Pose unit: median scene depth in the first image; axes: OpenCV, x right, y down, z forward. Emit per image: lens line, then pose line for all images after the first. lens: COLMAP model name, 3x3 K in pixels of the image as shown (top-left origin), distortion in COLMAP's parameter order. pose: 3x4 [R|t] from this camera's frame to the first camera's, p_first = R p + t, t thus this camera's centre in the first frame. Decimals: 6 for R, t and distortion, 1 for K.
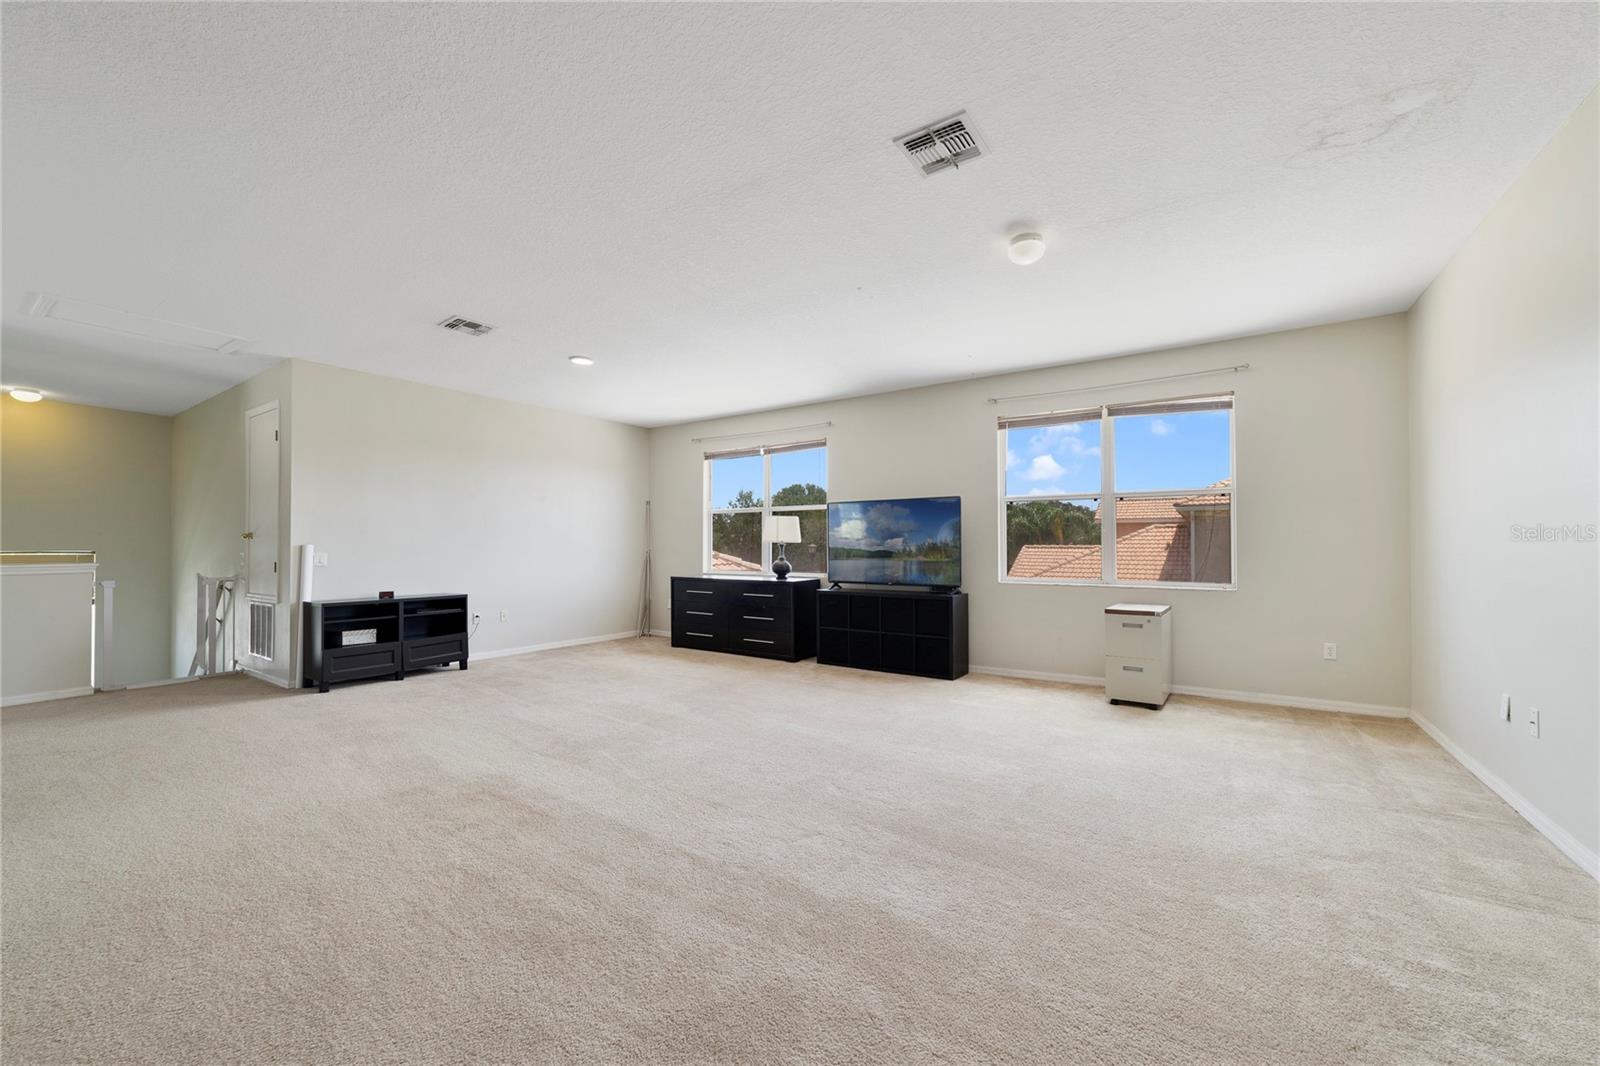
lens RADIAL K [[608.4, 0, 800.6], [0, 608.4, 544.9], [0, 0, 1]] dist [-0.024755, 0.008044]
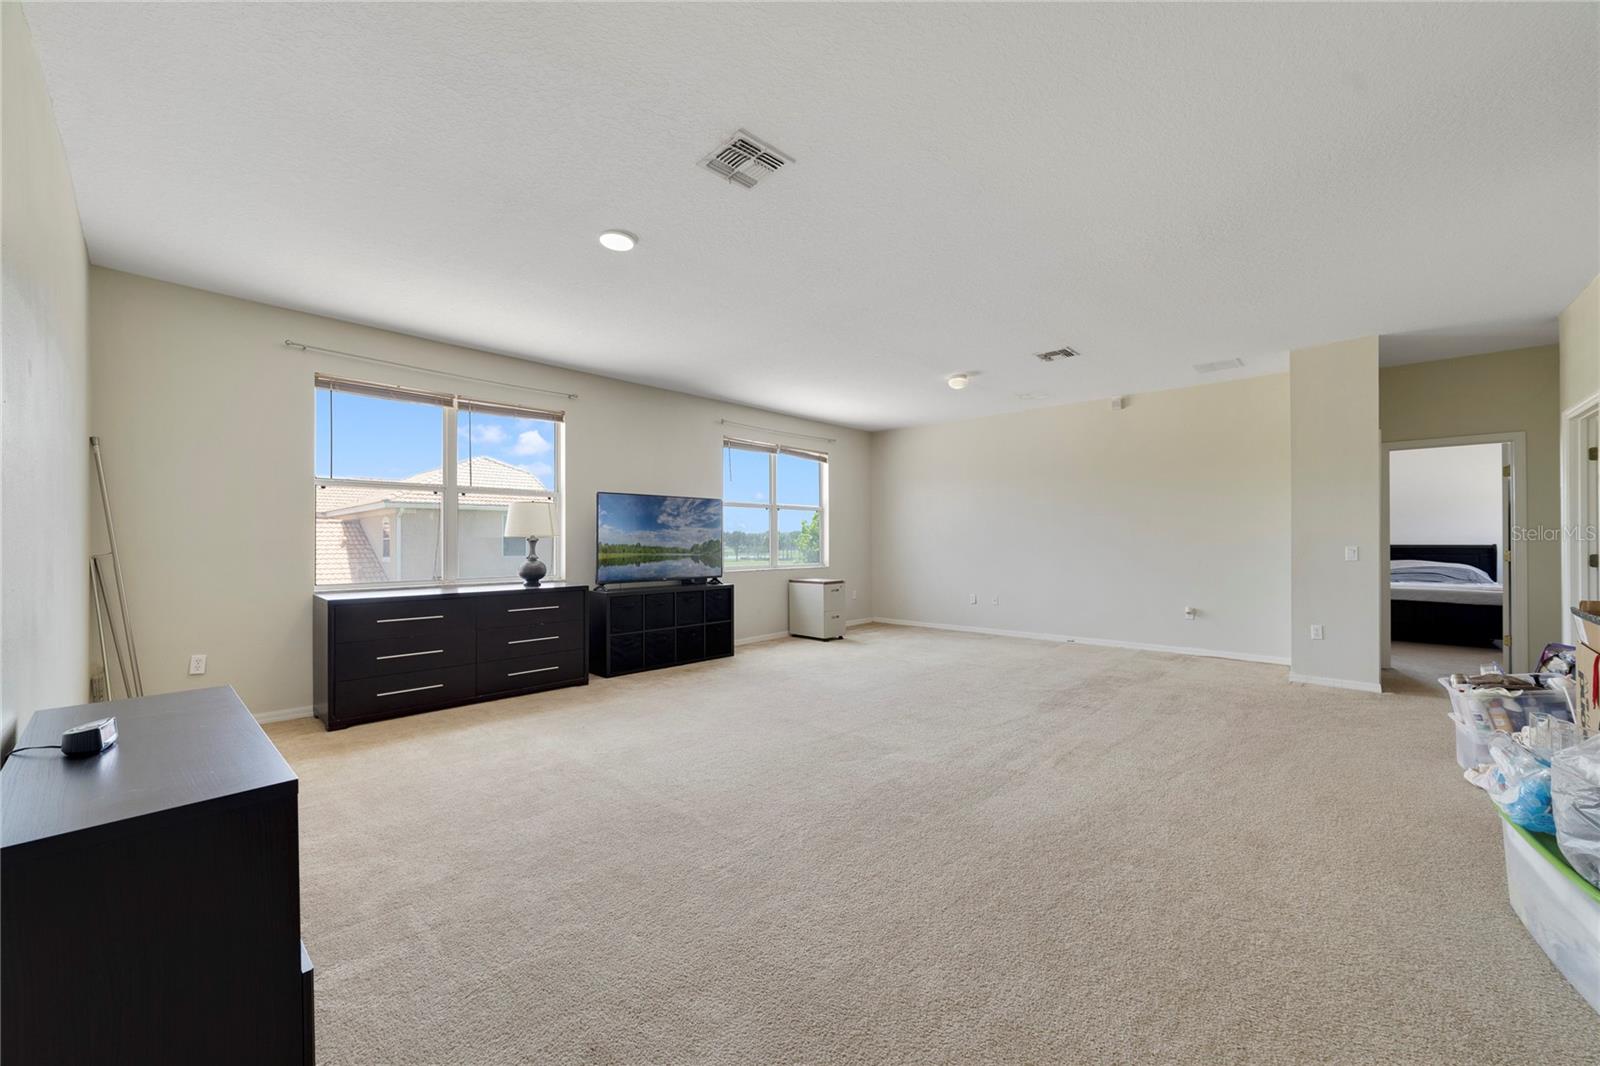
lens RADIAL K [[608.4, 0, 800.6], [0, 608.4, 544.9], [0, 0, 1]] dist [-0.024755, 0.008044]
pose [[0.160387, -0.012299, 0.986978, -0.723605], [-0.010108, 0.999849, 0.014102, -0.009300], [-0.987002, -0.012238, 0.160239, 0.548596]]
